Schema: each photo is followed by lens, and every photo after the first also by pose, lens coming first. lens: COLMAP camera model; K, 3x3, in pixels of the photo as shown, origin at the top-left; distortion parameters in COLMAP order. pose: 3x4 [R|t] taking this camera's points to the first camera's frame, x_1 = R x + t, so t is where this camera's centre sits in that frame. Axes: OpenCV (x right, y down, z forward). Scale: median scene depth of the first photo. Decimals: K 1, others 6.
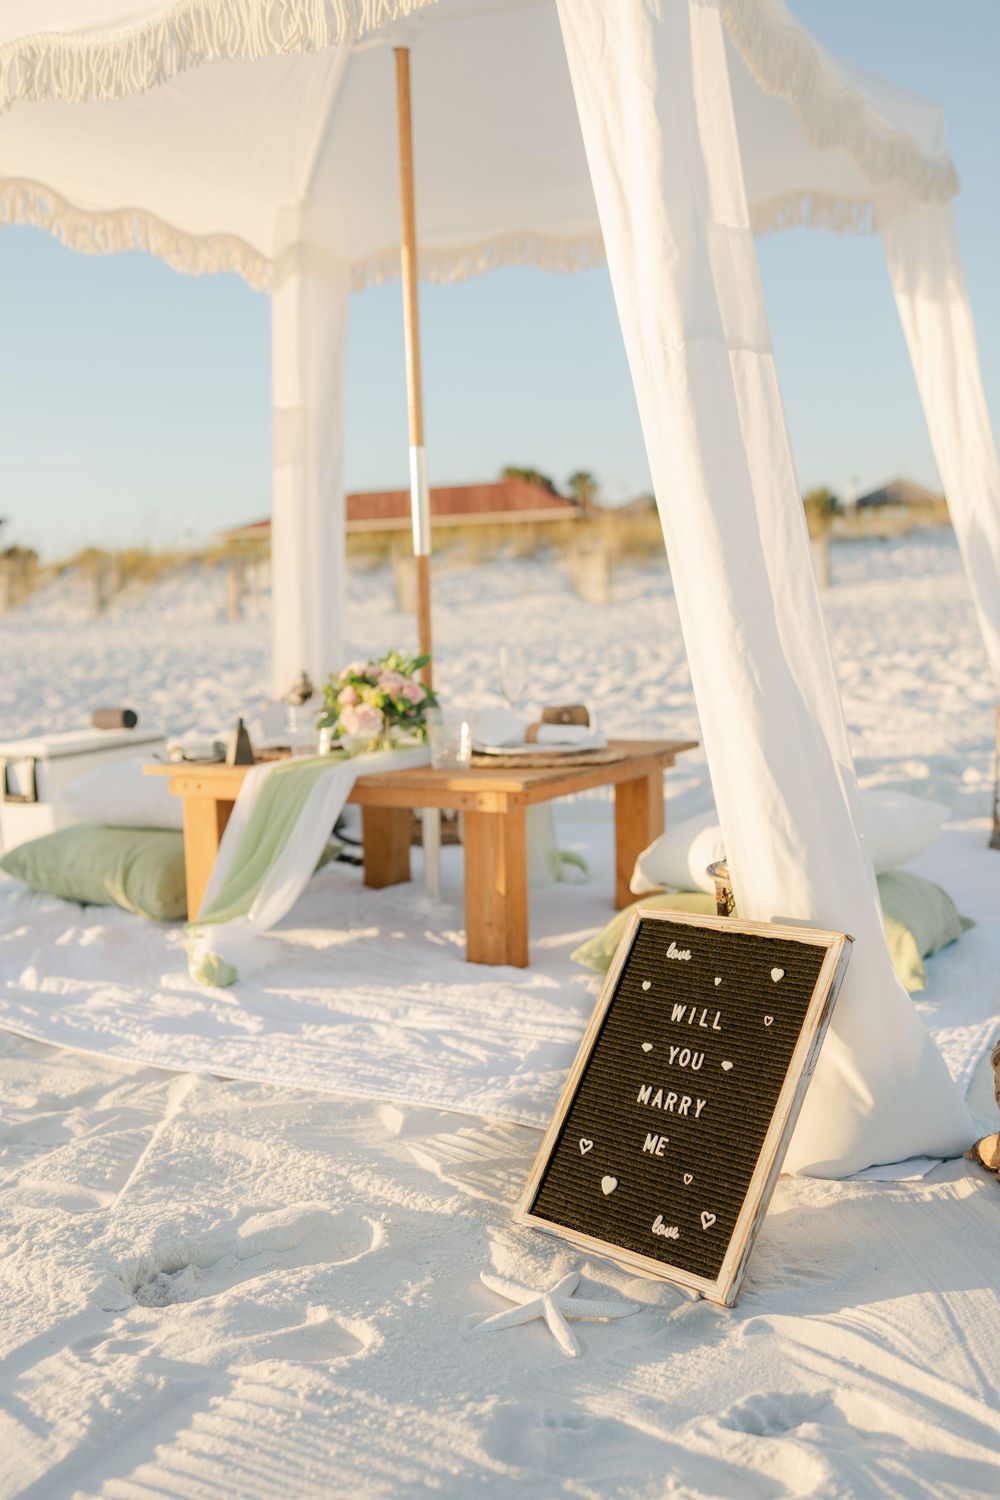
lens RADIAL K [[1470.5, 0, 500.0], [0, 1470.5, 750.0], [0, 0, 1]] dist [0.017260, 0.004600]
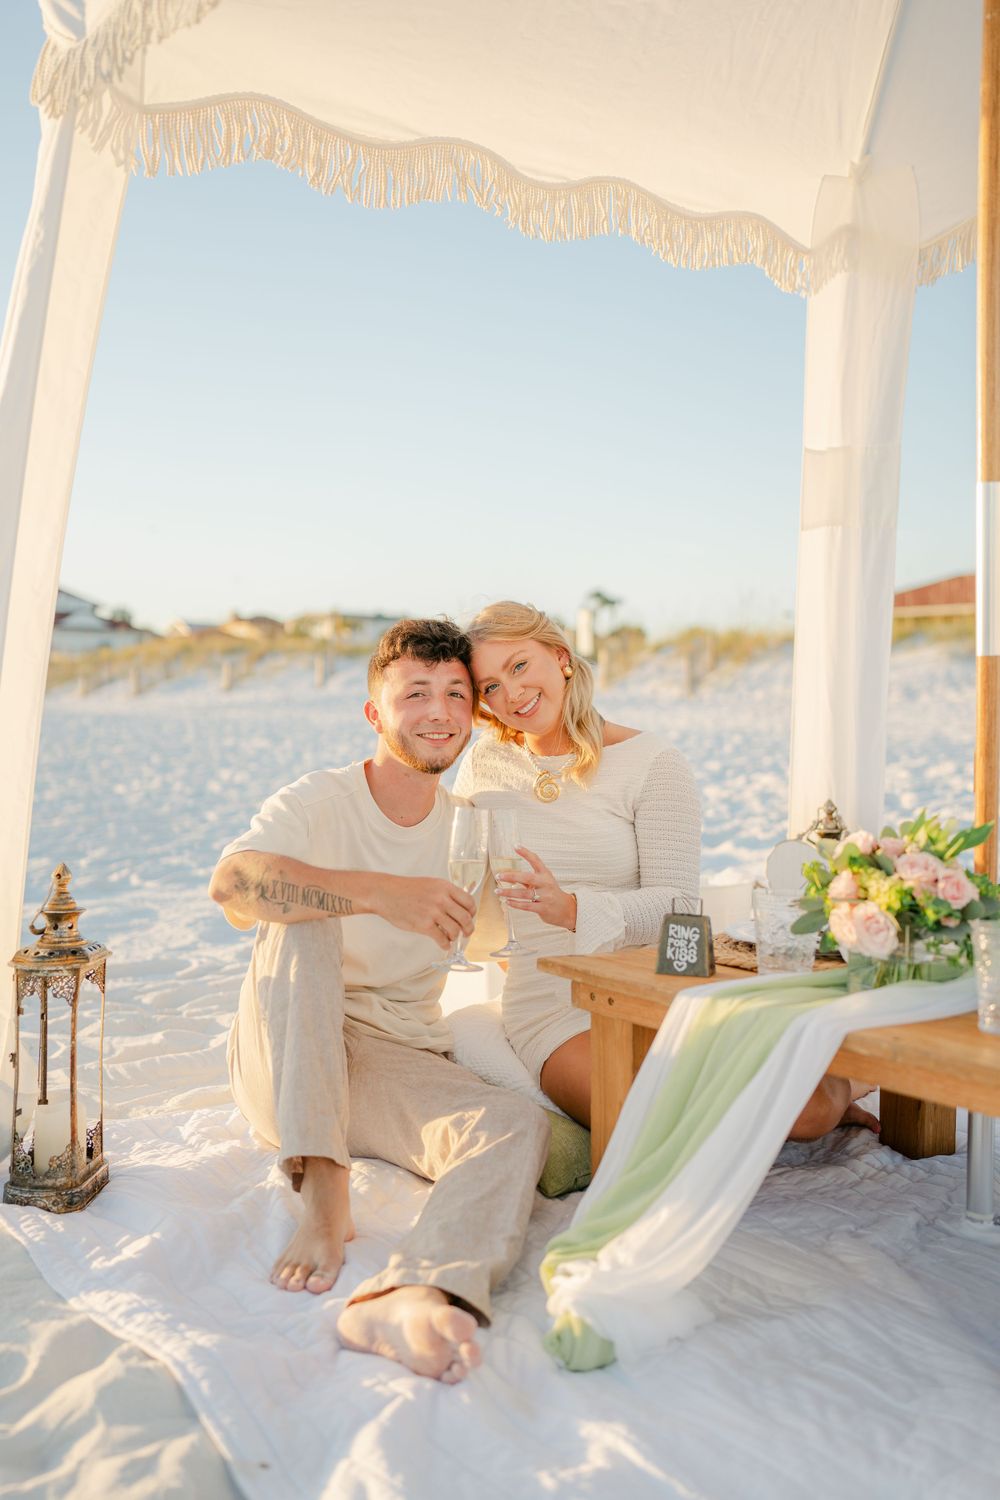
lens RADIAL K [[1470.5, 0, 500.0], [0, 1470.5, 750.0], [0, 0, 1]] dist [0.017260, 0.004600]
pose [[0.921319, 0.048343, -0.385792, -0.001139], [-0.069233, 0.996781, -0.040431, -0.049444], [0.382595, 0.063960, 0.921700, 0.317358]]
